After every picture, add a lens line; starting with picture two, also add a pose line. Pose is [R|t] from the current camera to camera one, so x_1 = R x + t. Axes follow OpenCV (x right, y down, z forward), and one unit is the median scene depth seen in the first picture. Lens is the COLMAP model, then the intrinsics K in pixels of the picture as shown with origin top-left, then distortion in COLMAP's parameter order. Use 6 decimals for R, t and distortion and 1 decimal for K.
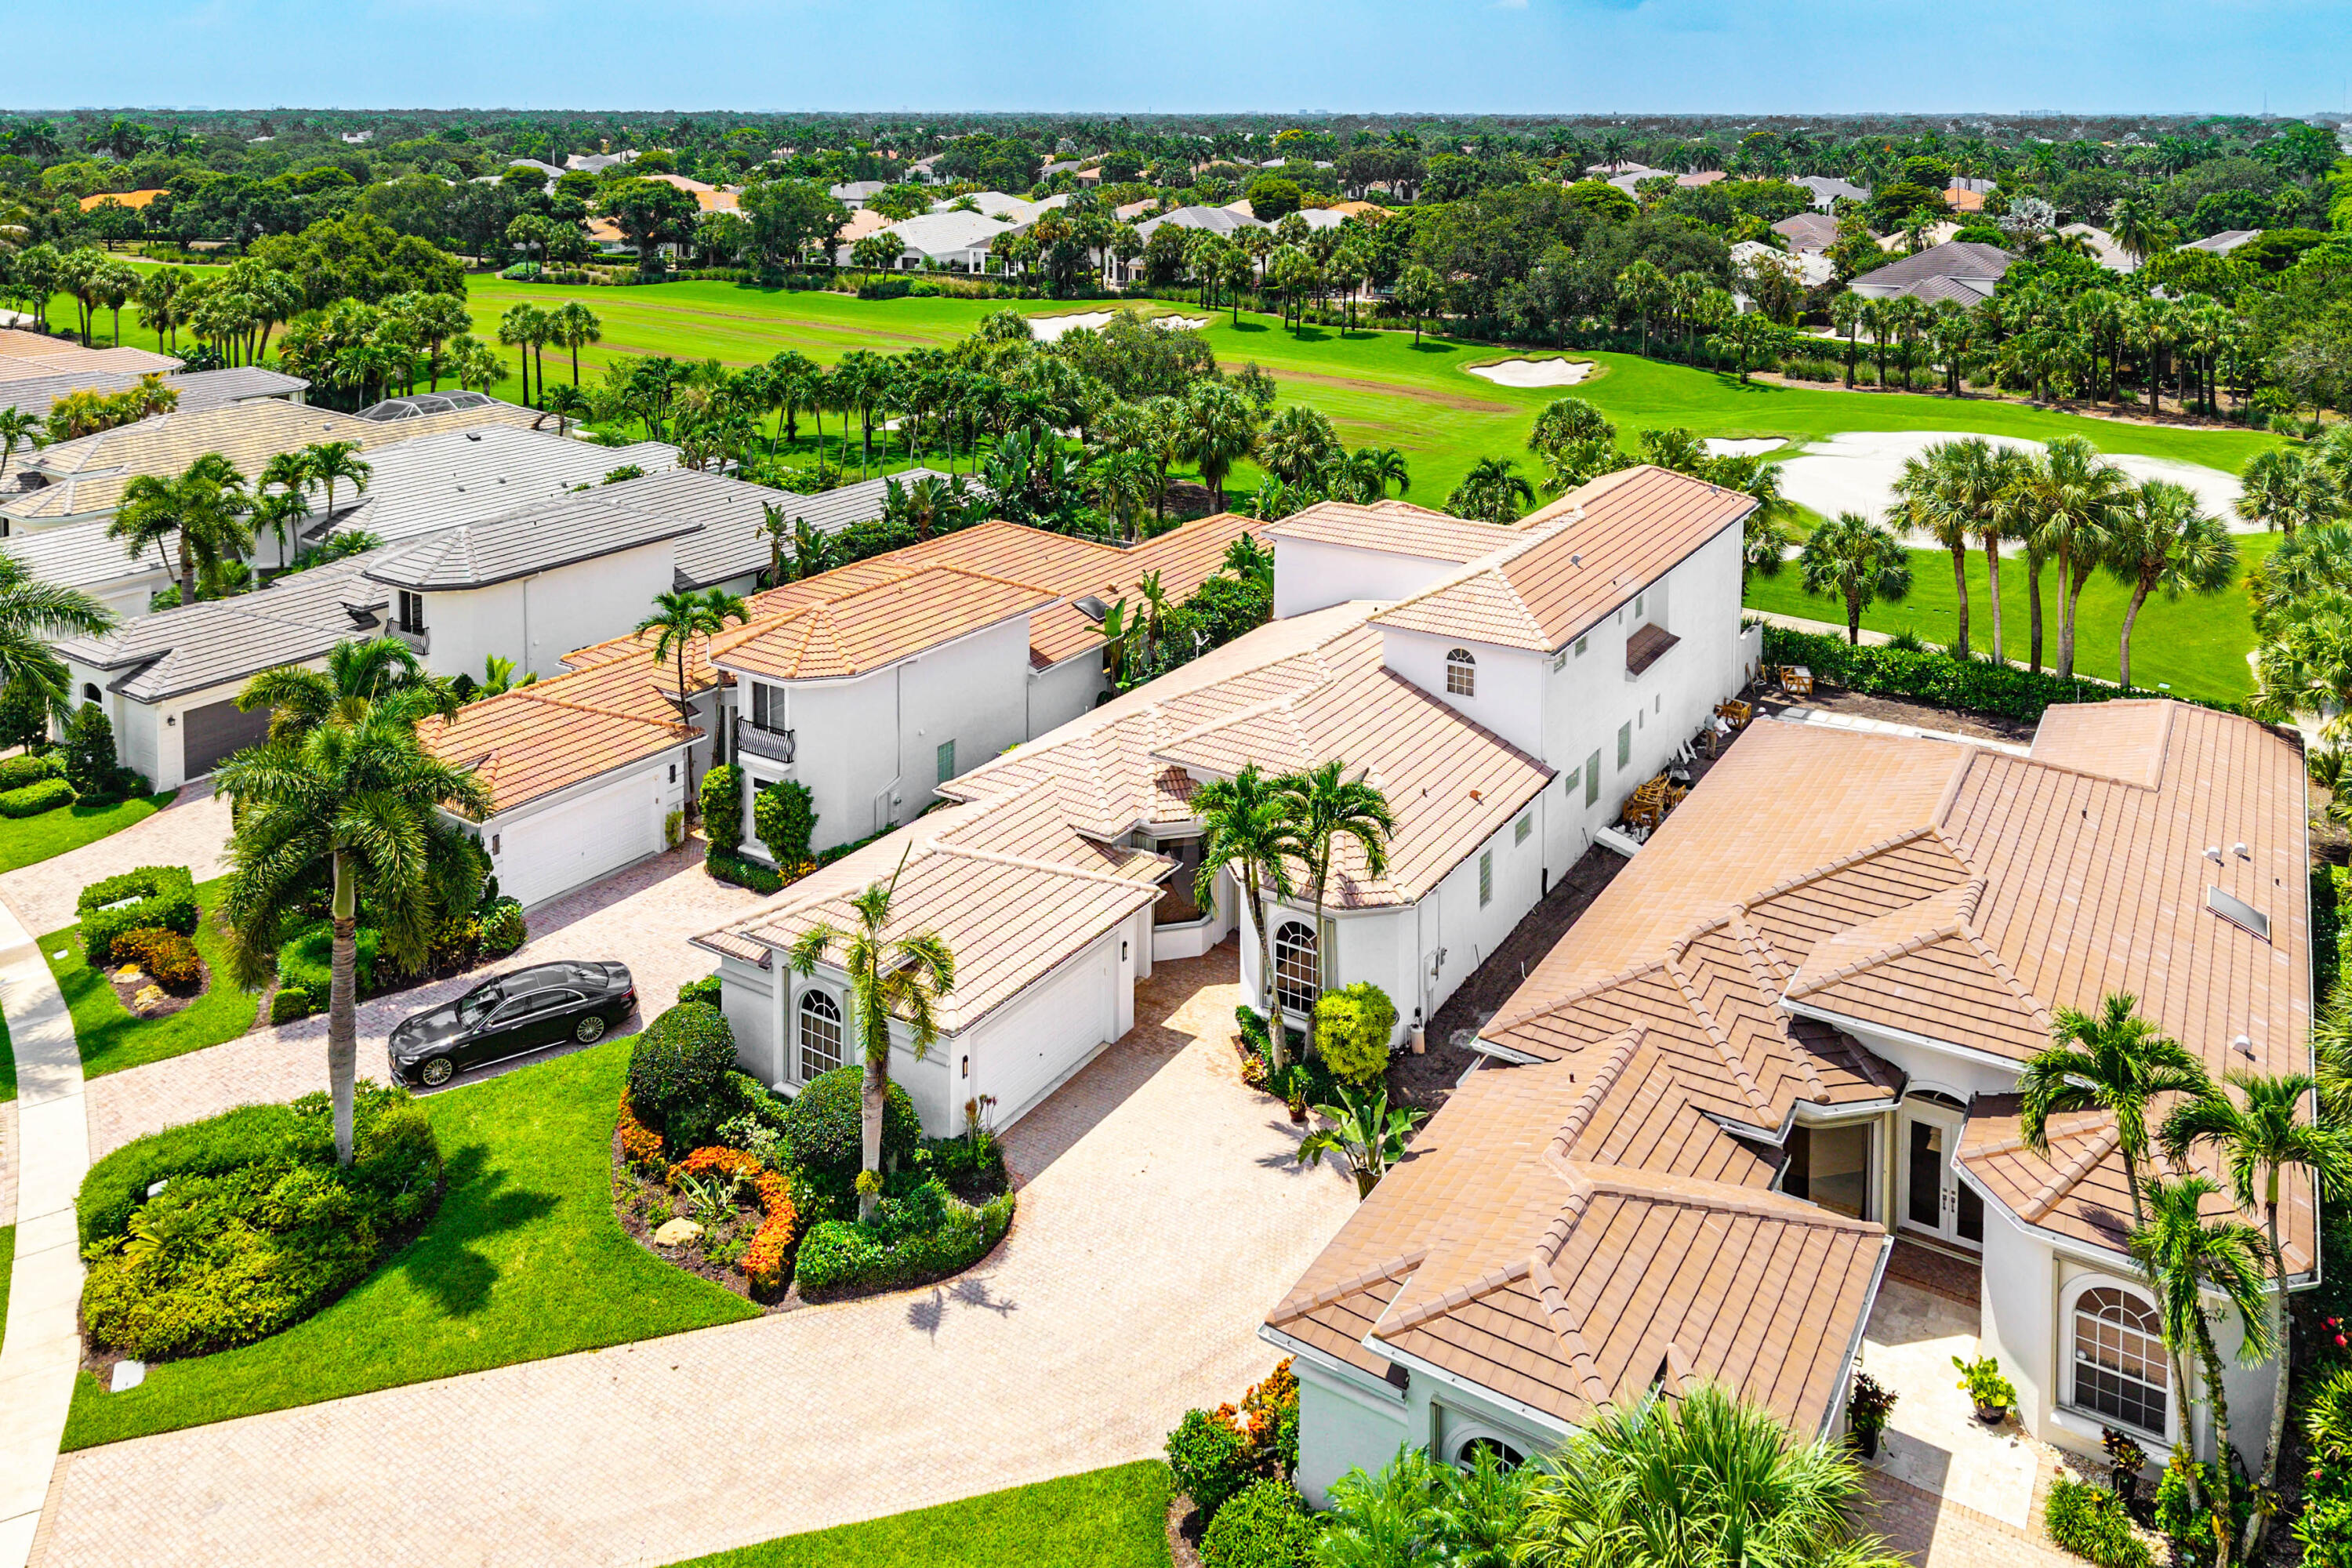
lens RADIAL K [[1559.0, 0, 1176.0], [0, 1559.0, 784.0], [0, 0, 1]] dist [0.002314, -0.002120]
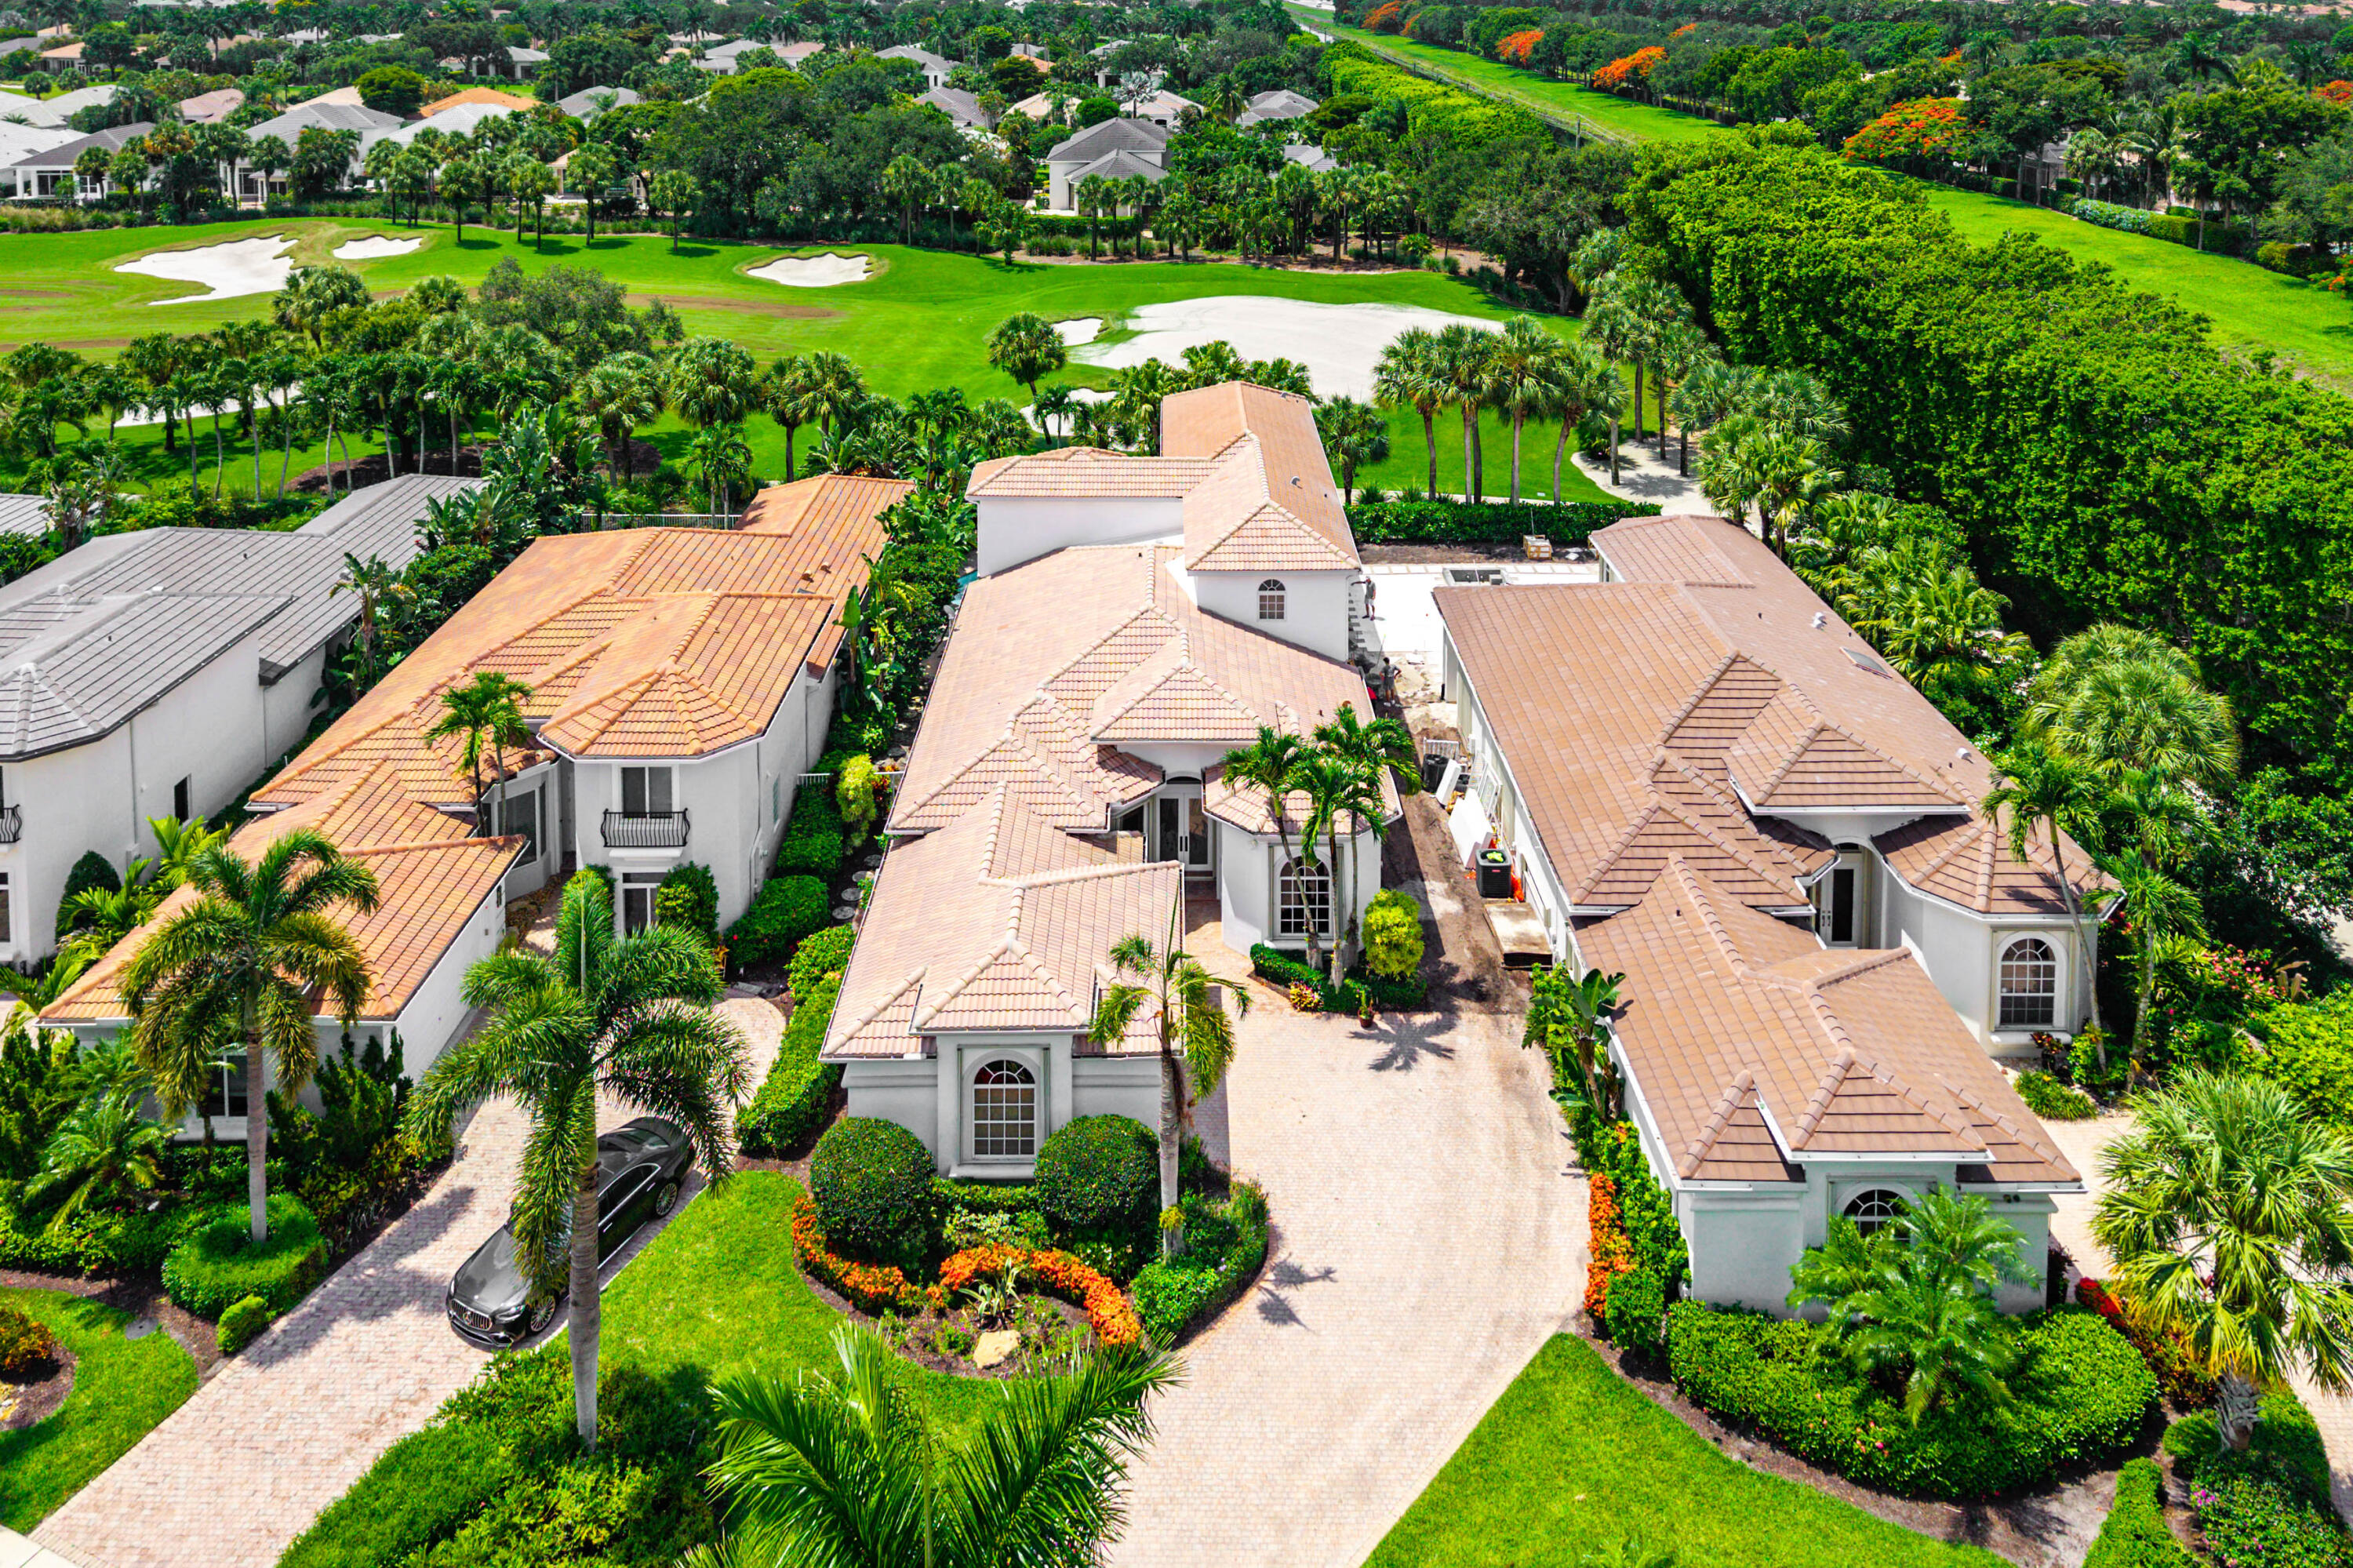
lens RADIAL K [[1536.3, 0, 1175.4], [0, 1536.3, 729.3], [0, 0, 1]] dist [0.018210, 0.000032]
pose [[0.835927, -0.238737, 0.494197, -0.434402], [0.212202, 0.971000, 0.110135, -0.116103], [-0.506158, 0.012805, 0.862346, 0.089482]]
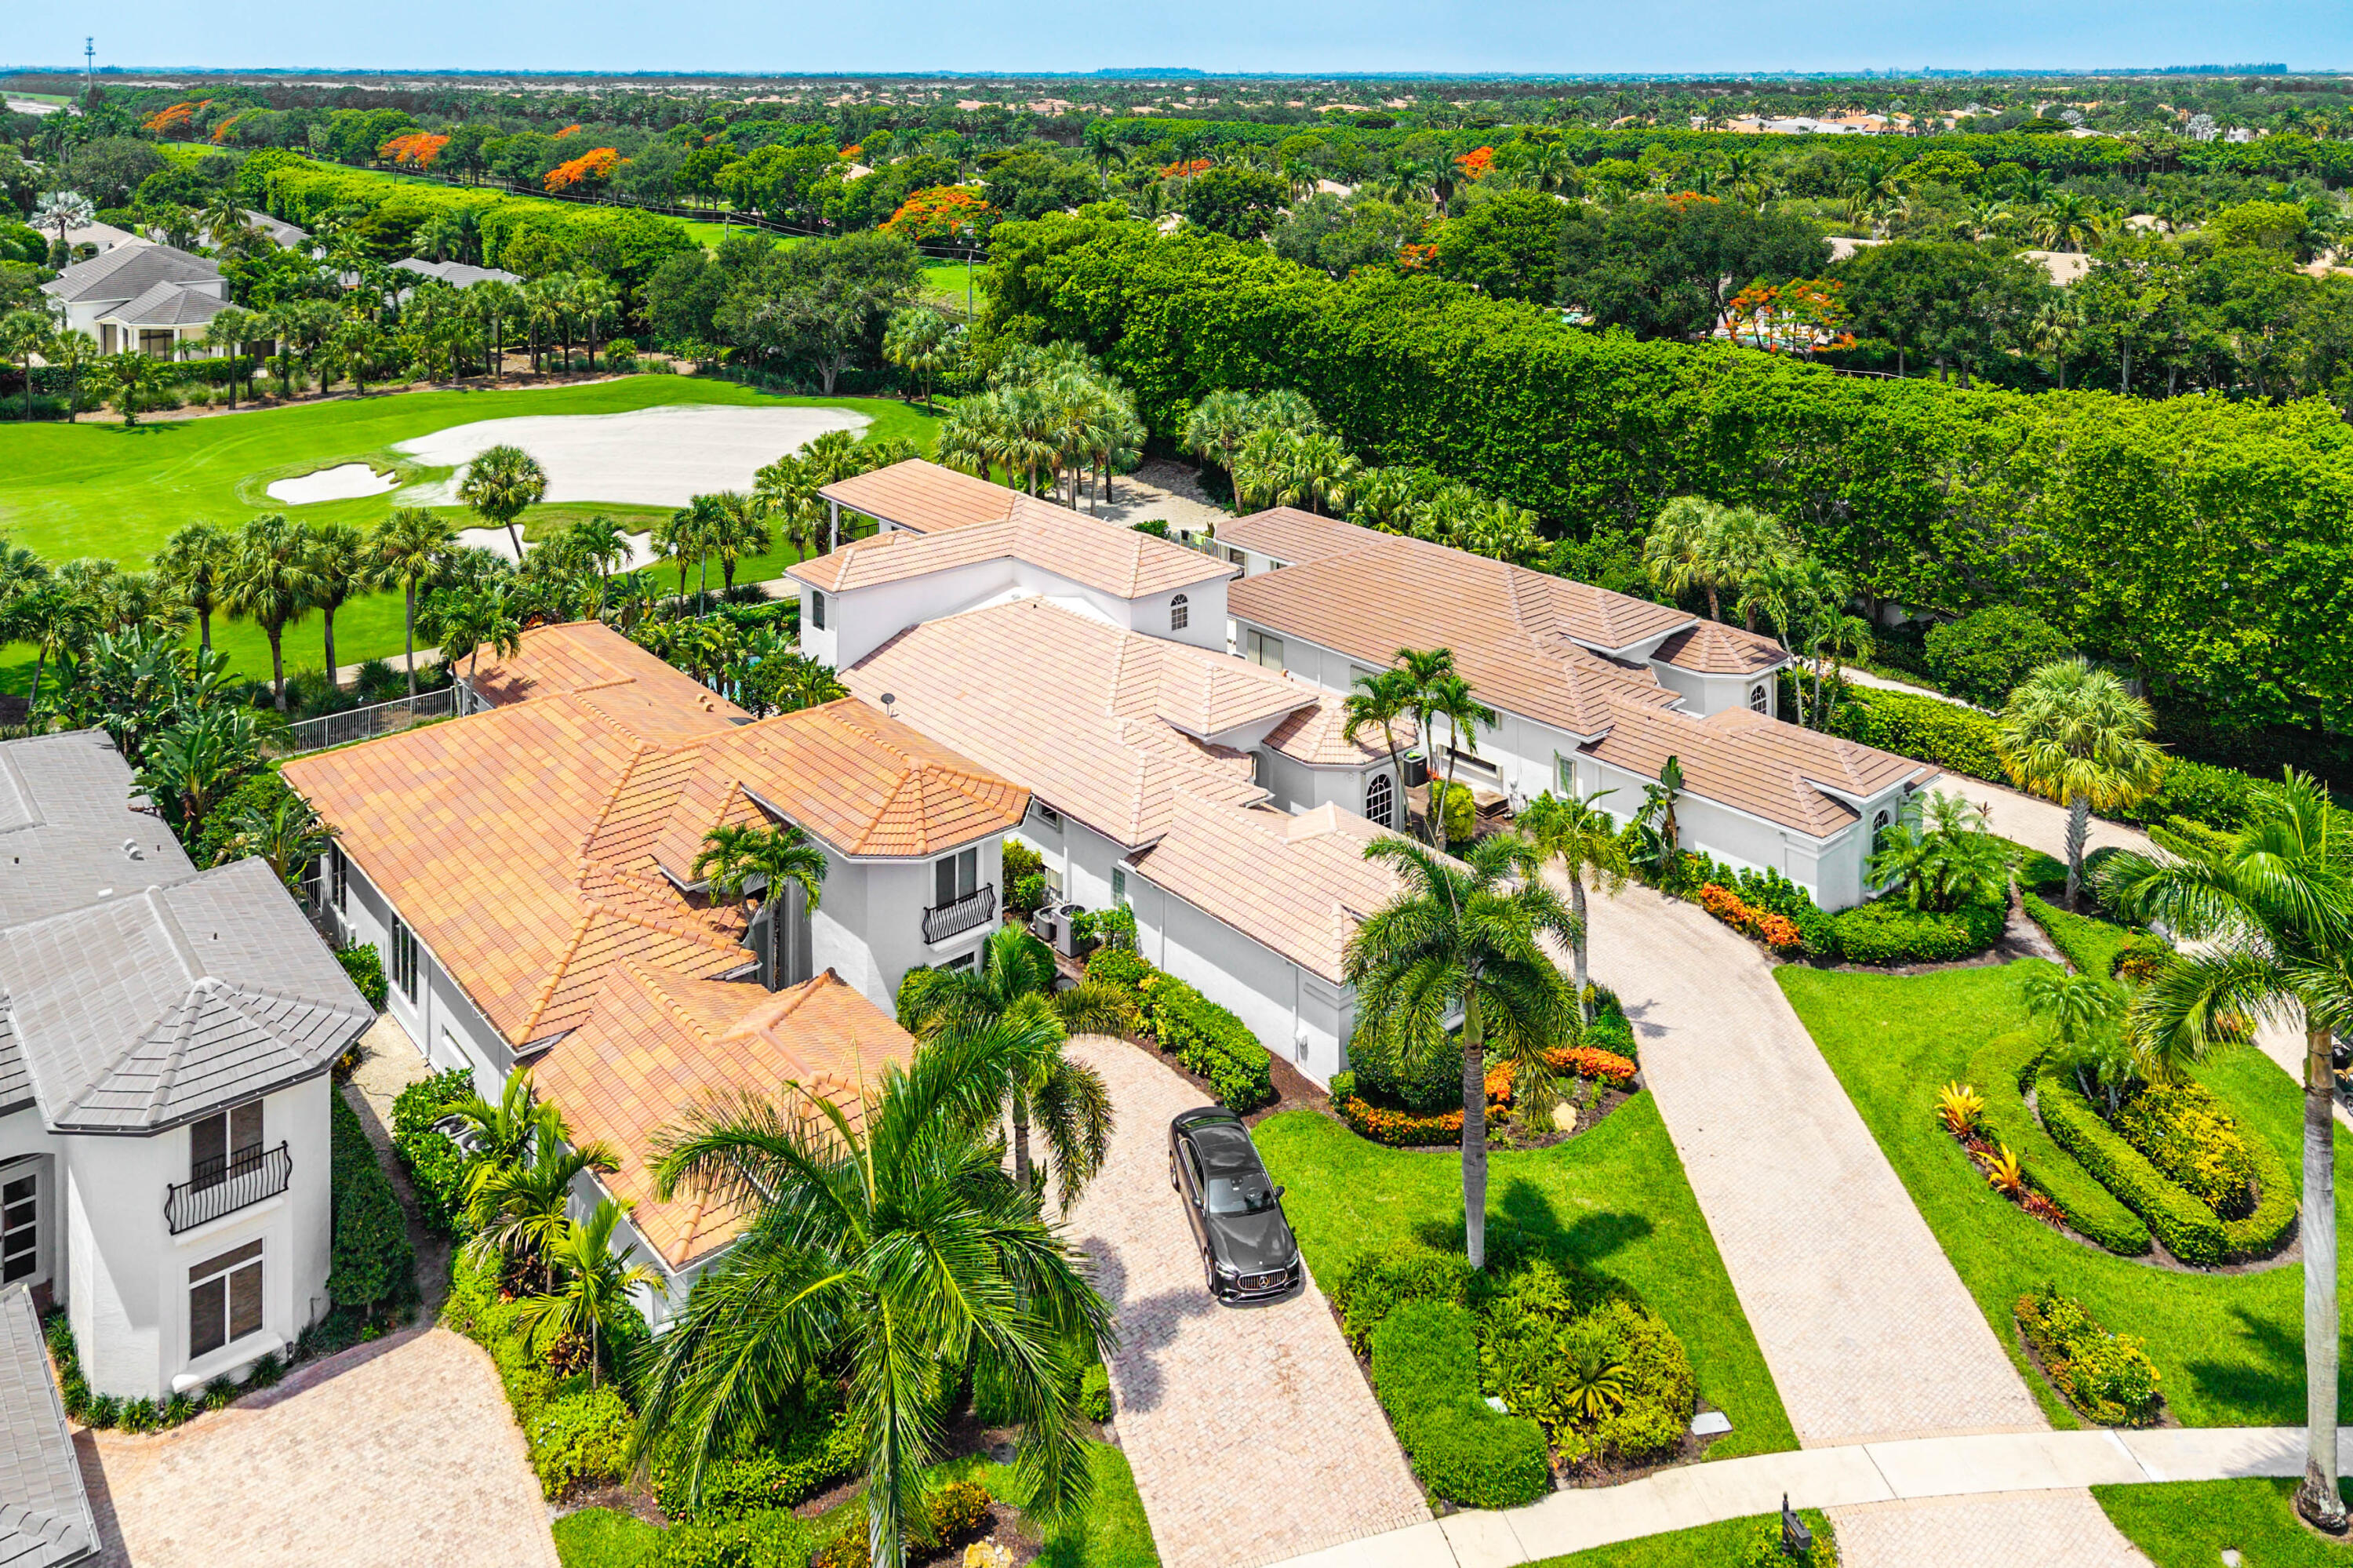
lens RADIAL K [[1564.3, 0, 1176.5], [0, 1564.3, 784.0], [0, 0, 1]] dist [0.026498, -0.000193]
pose [[0.279664, -0.396217, 0.874529, -1.012080], [0.379547, 0.882302, 0.278364, -0.306627], [-0.881891, 0.254077, 0.397131, 0.502233]]
